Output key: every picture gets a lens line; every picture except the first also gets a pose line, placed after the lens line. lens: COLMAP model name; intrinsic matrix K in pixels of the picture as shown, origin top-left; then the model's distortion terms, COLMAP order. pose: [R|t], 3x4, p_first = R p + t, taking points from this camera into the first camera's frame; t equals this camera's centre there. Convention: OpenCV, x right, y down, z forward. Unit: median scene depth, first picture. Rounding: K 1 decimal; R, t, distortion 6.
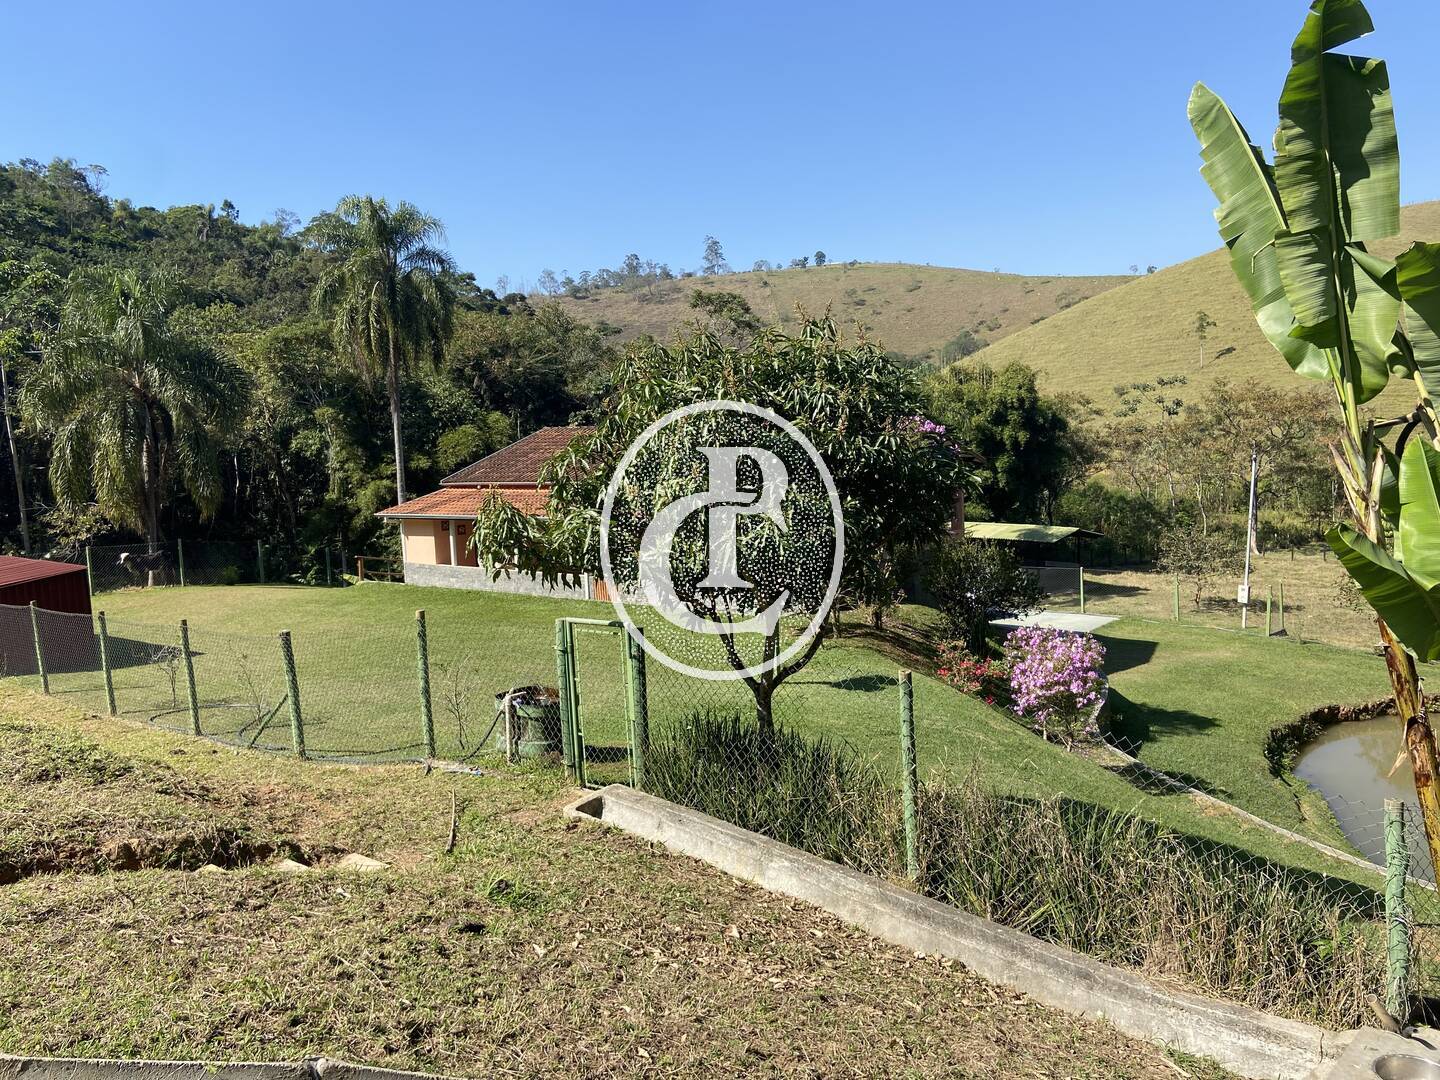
lens RADIAL K [[1082.1, 0, 709.5], [0, 1082.1, 518.9], [0, 0, 1]] dist [0.127518, -0.157866]
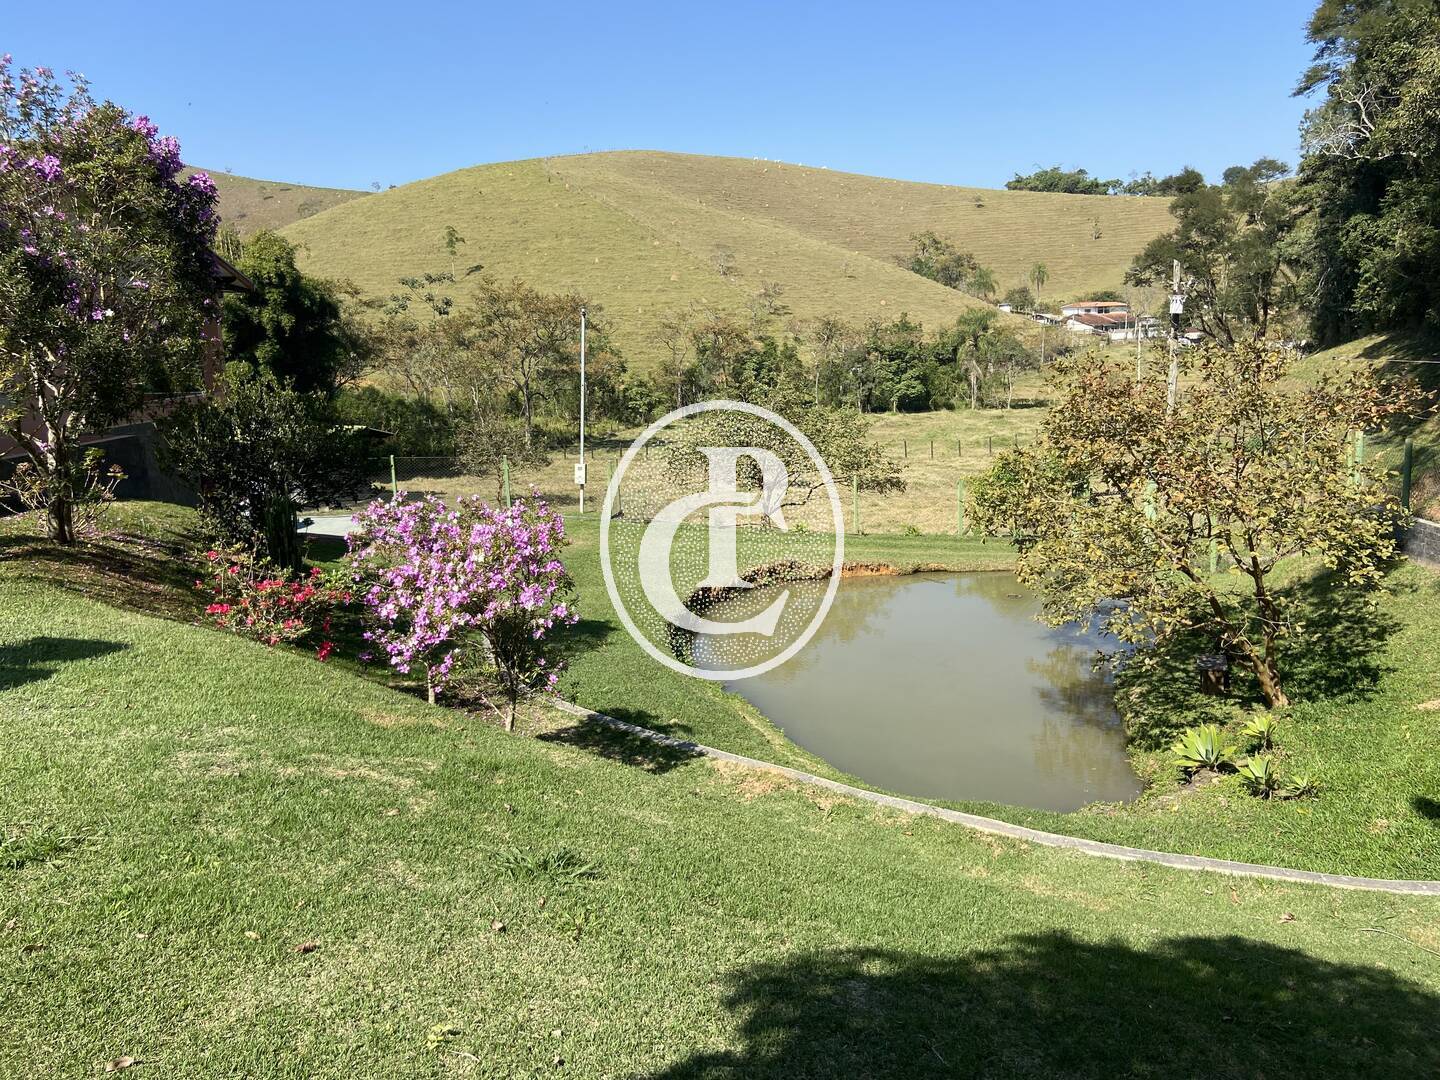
lens RADIAL K [[1082.1, 0, 720.5], [0, 1082.1, 523.7], [0, 0, 1]] dist [0.127518, -0.157866]
pose [[0.790331, -0.085555, 0.606677, 0.032516], [0.041722, 0.995419, 0.086024, 0.023490], [-0.611258, -0.042676, 0.790280, 0.160730]]
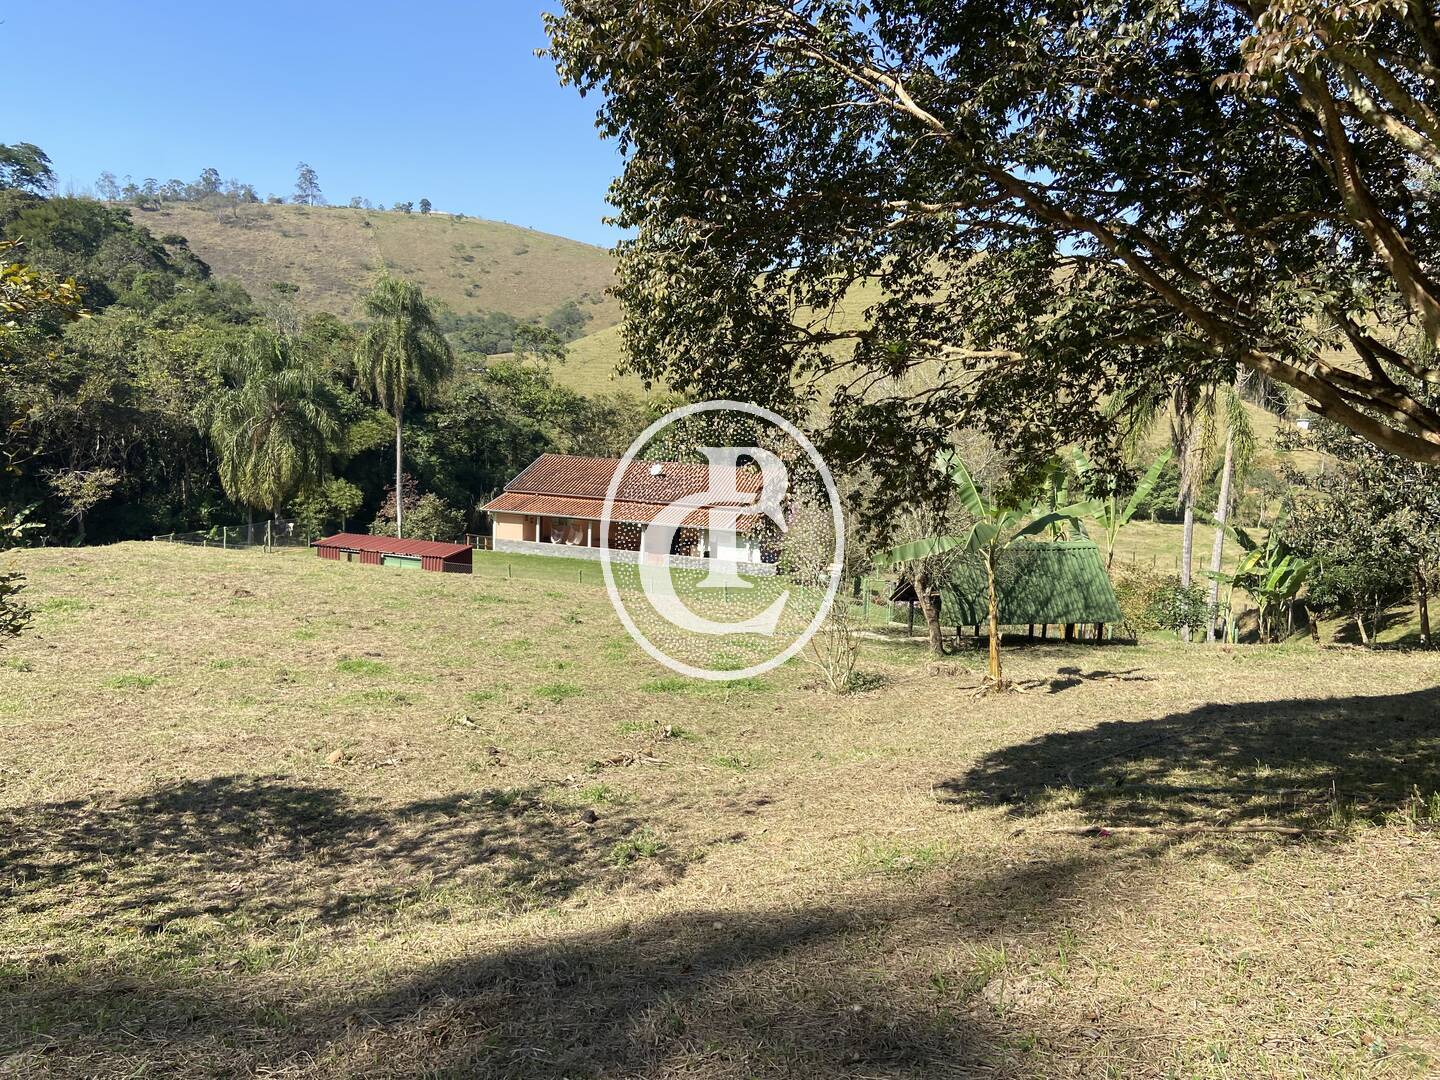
lens RADIAL K [[1082.1, 0, 709.4], [0, 1082.1, 525.0], [0, 0, 1]] dist [0.127518, -0.157866]
pose [[0.924744, 0.033284, 0.379132, -0.335992], [-0.051676, 0.997924, 0.038435, -0.034088], [-0.377065, -0.055135, 0.924544, -0.362758]]
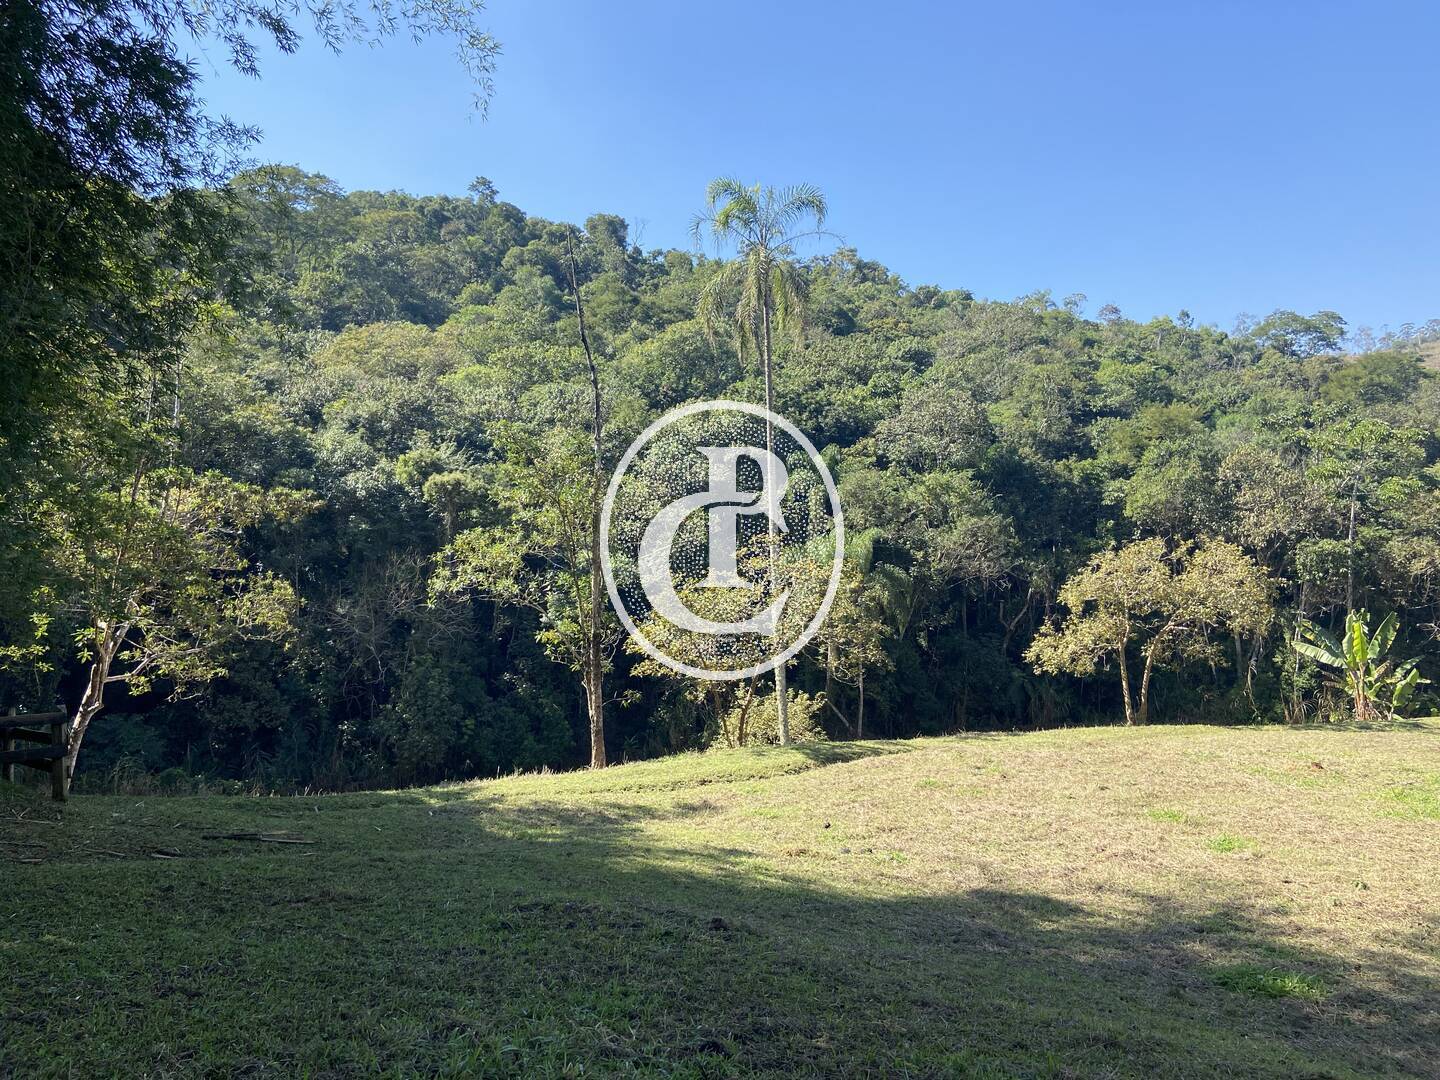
lens RADIAL K [[1082.1, 0, 713.4], [0, 1082.1, 527.9], [0, 0, 1]] dist [0.127518, -0.157866]
pose [[0.808242, 0.023815, -0.588368, -0.461371], [-0.055119, 0.997855, -0.035328, -0.029315], [0.586265, 0.060984, 0.807821, -0.374942]]
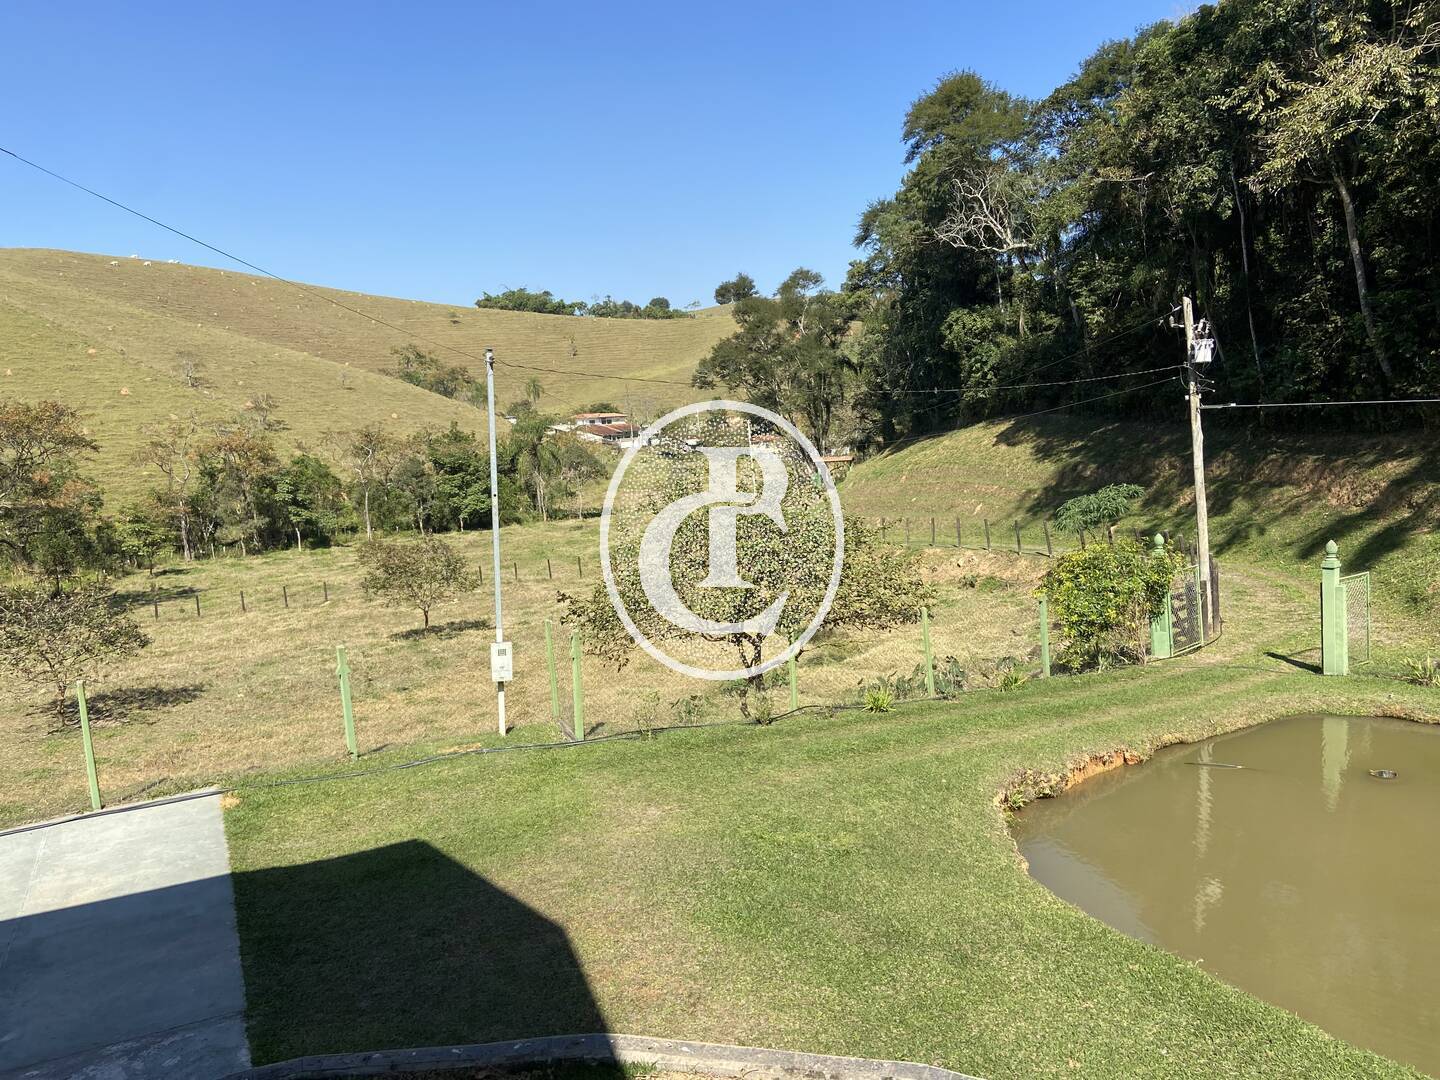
lens RADIAL K [[1082.1, 0, 728.2], [0, 1082.1, 534.9], [0, 0, 1]] dist [0.127518, -0.157866]
pose [[0.406922, -0.077809, 0.910143, 0.072679], [0.121125, 0.992163, 0.030666, 0.008596], [-0.905397, 0.097762, 0.413157, 0.442805]]
